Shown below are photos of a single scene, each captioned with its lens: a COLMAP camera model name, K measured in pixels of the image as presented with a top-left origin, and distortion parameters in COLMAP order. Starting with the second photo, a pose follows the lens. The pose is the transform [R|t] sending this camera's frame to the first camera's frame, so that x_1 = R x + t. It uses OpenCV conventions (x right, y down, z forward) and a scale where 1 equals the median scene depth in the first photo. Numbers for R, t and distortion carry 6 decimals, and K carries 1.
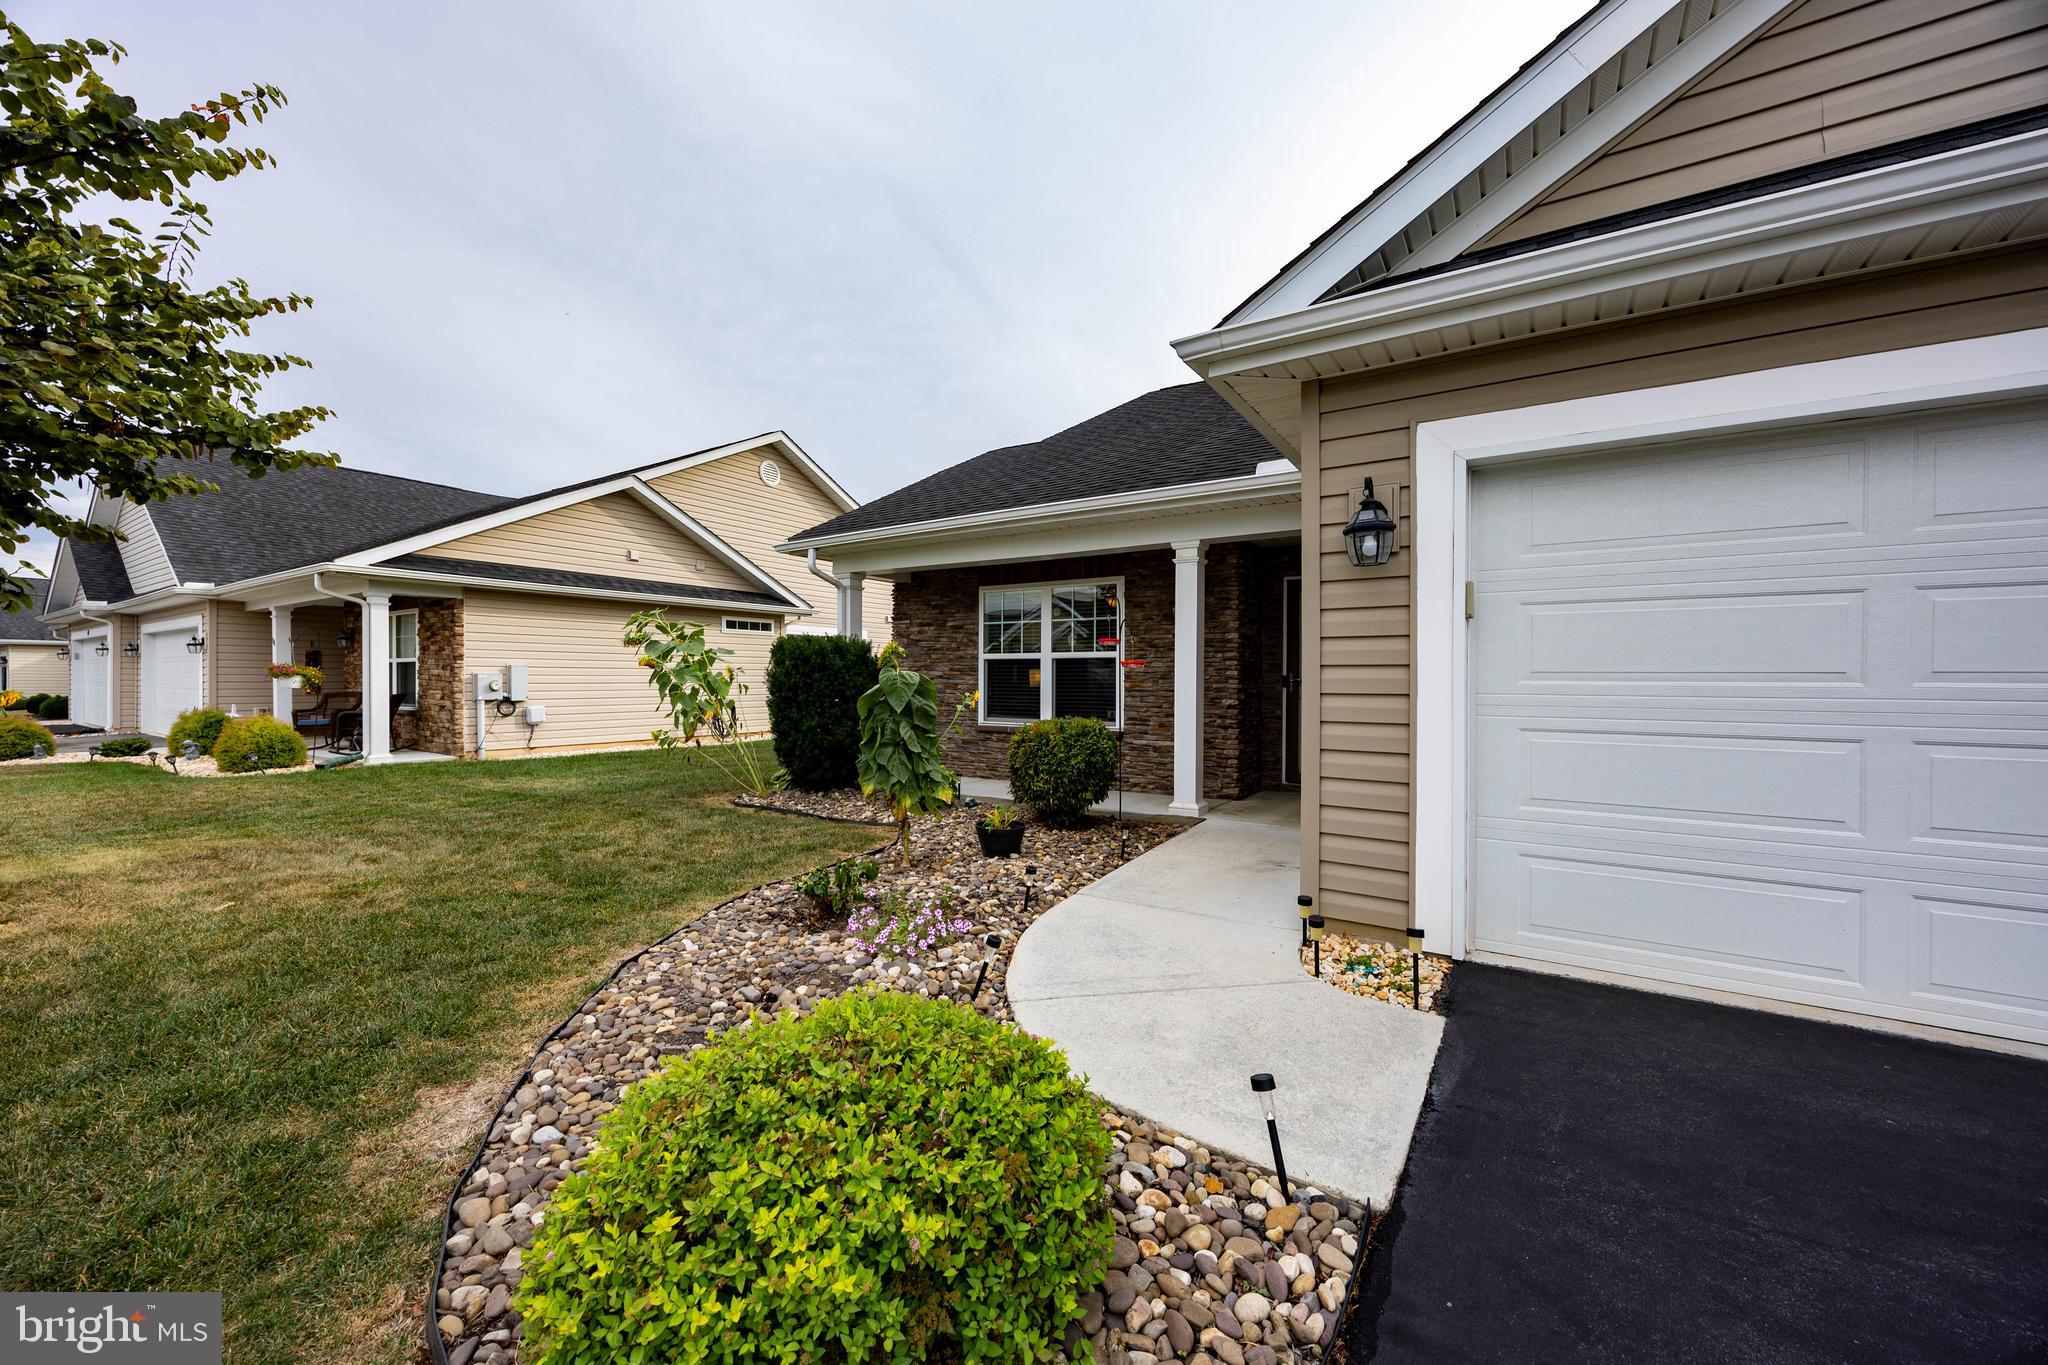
lens RADIAL K [[777.3, 0, 1031.1], [0, 777.3, 685.0], [0, 0, 1]] dist [-0.003399, 0.000310]
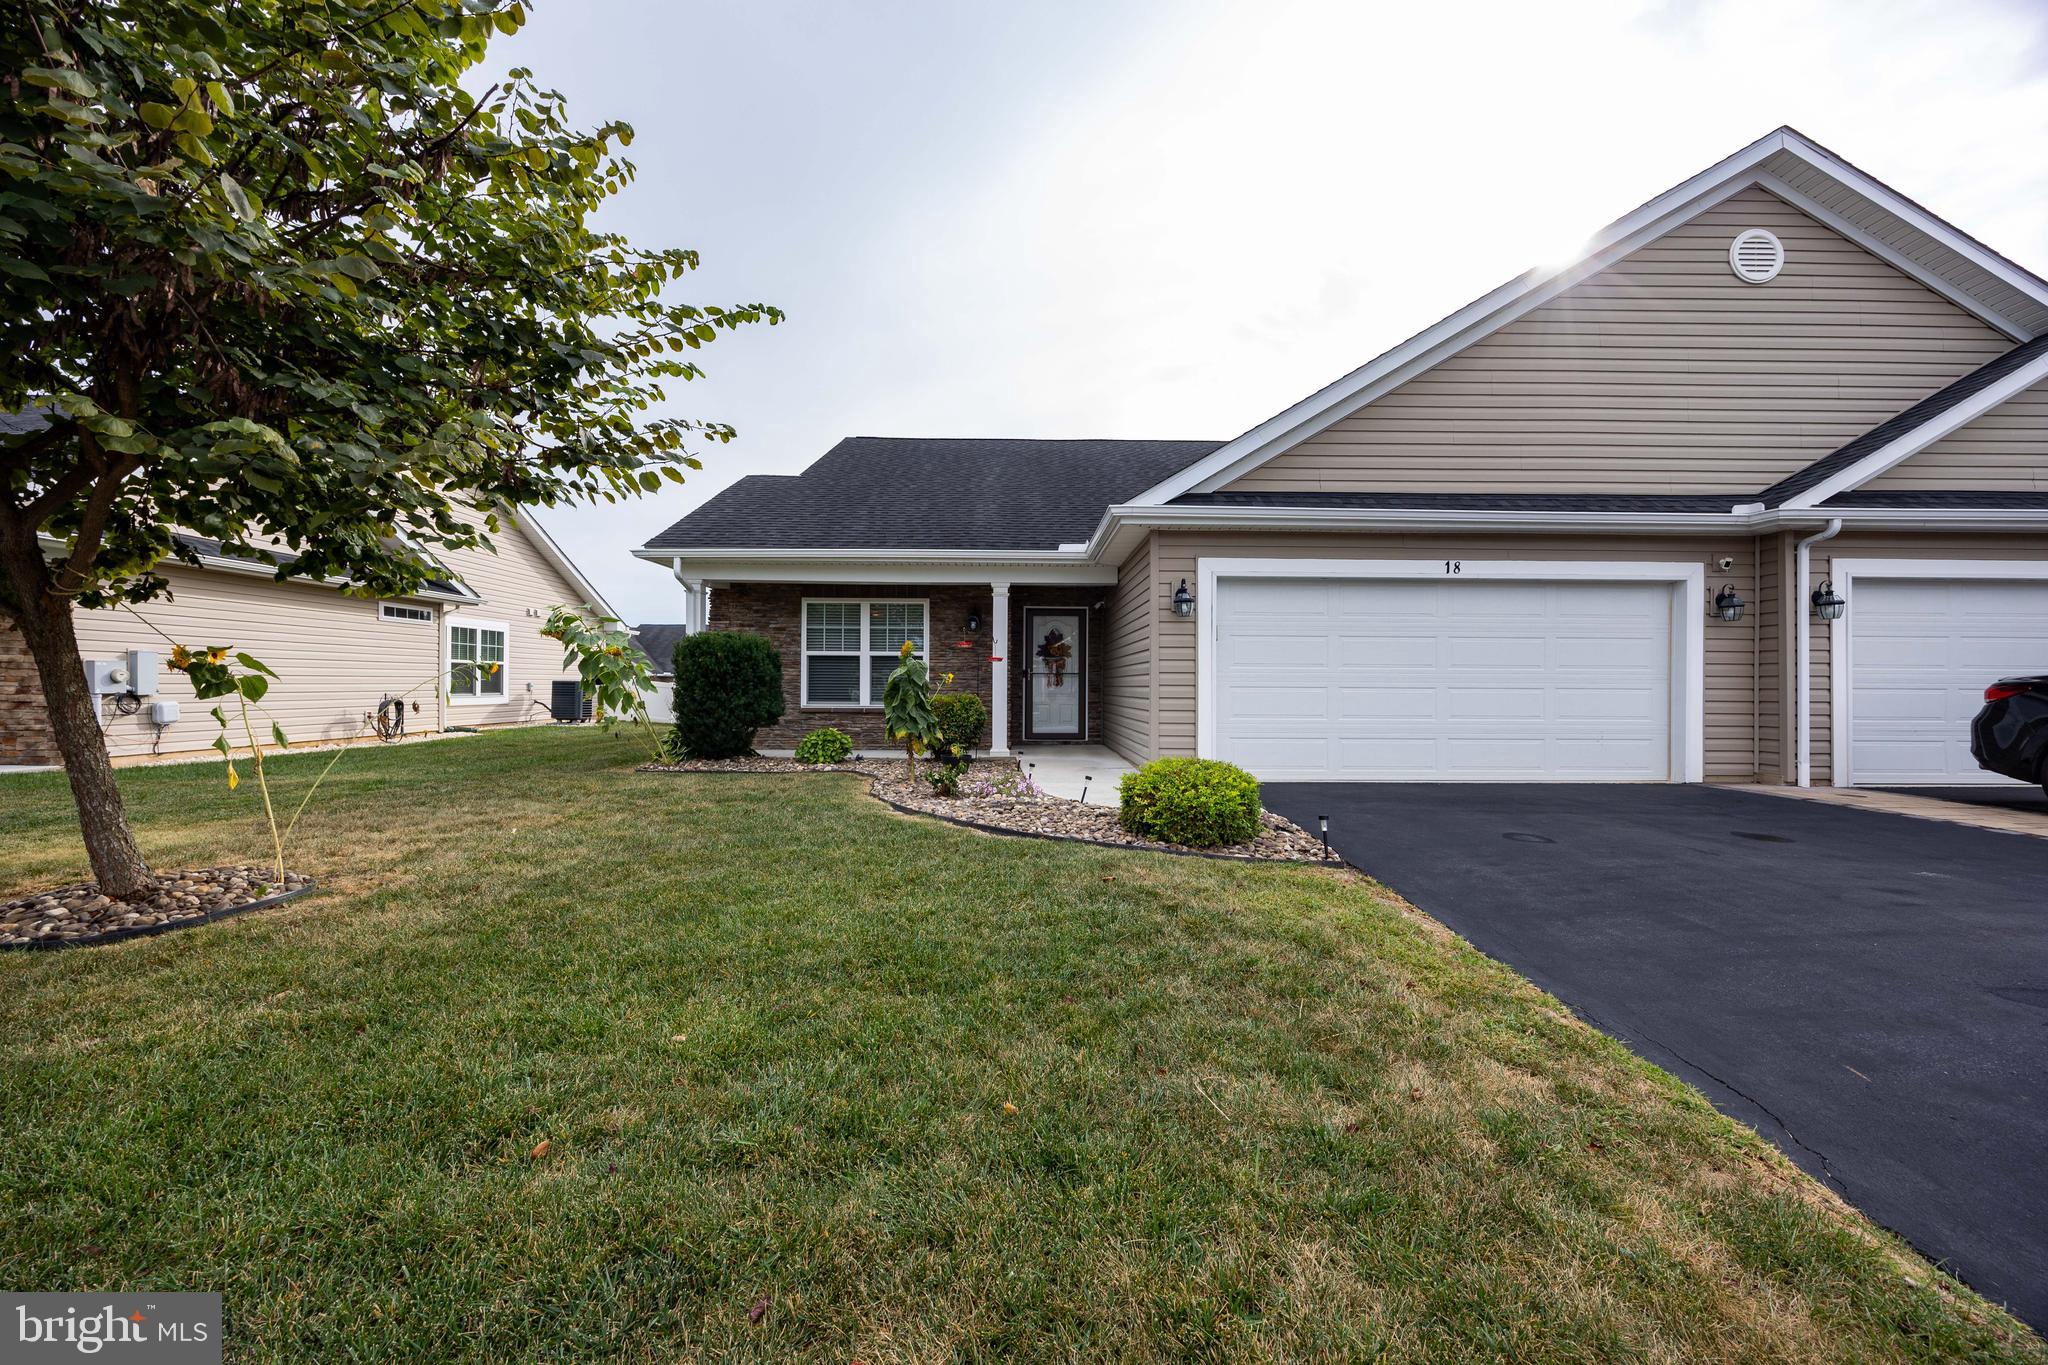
lens RADIAL K [[777.3, 0, 1025.1], [0, 777.3, 686.5], [0, 0, 1]] dist [-0.003399, 0.000310]
pose [[0.836019, -0.000606, 0.548700, -0.451400], [0.002659, 0.999992, -0.002947, 0.021906], [-0.548694, 0.003922, 0.836014, -0.247012]]
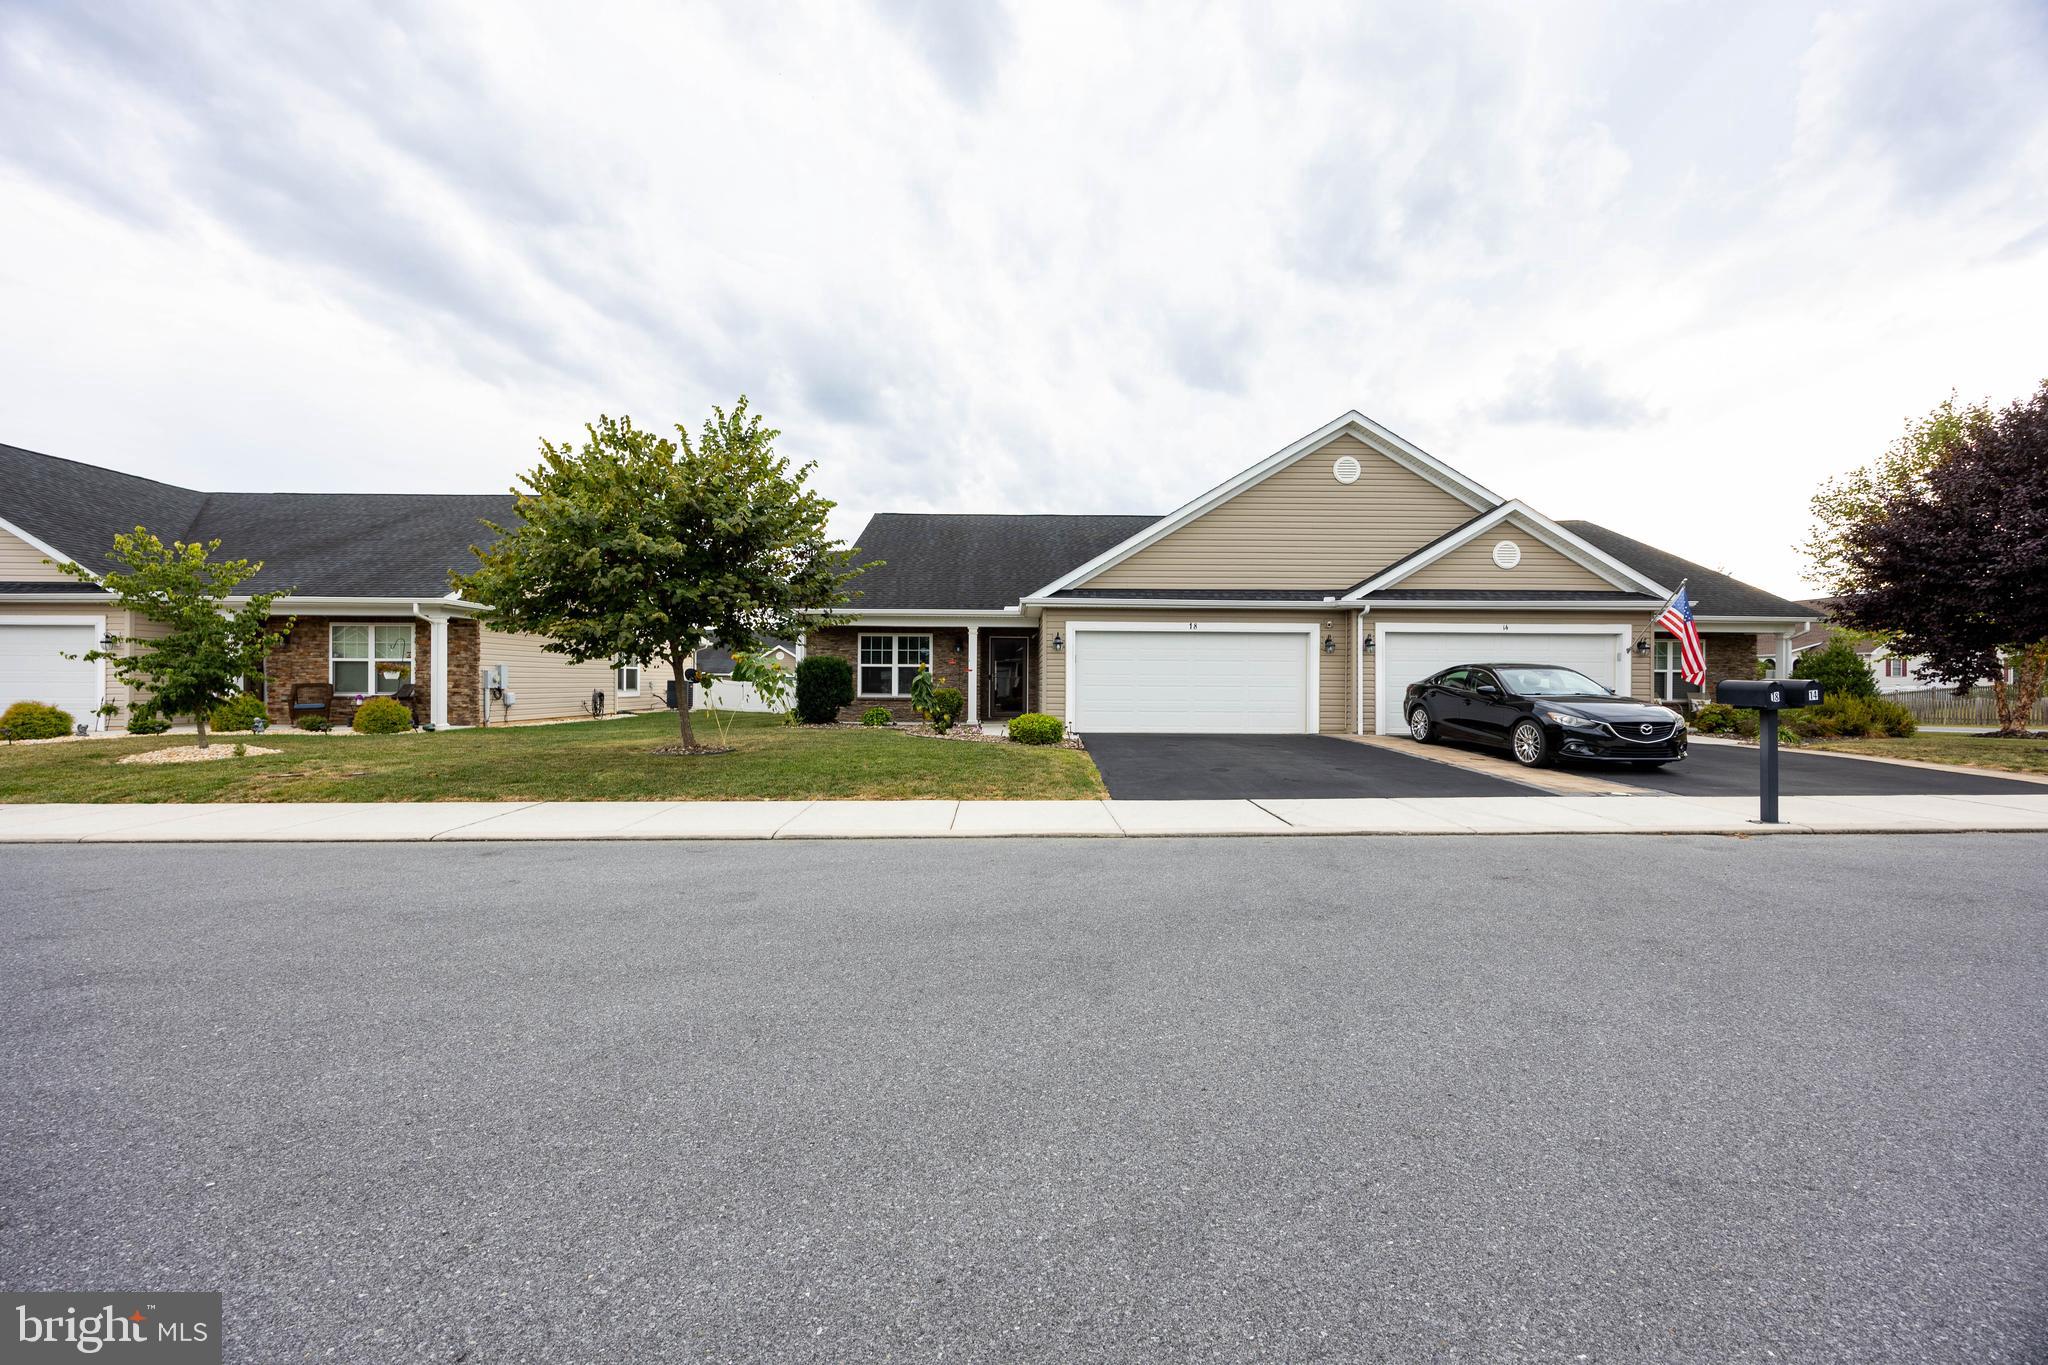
lens RADIAL K [[777.3, 0, 1011.9], [0, 777.3, 678.0], [0, 0, 1]] dist [-0.003399, 0.000310]
pose [[0.845506, 0.005037, 0.533943, -0.849299], [0.001731, 0.999924, -0.012173, 0.025158], [-0.533964, 0.011216, 0.845433, -1.038052]]
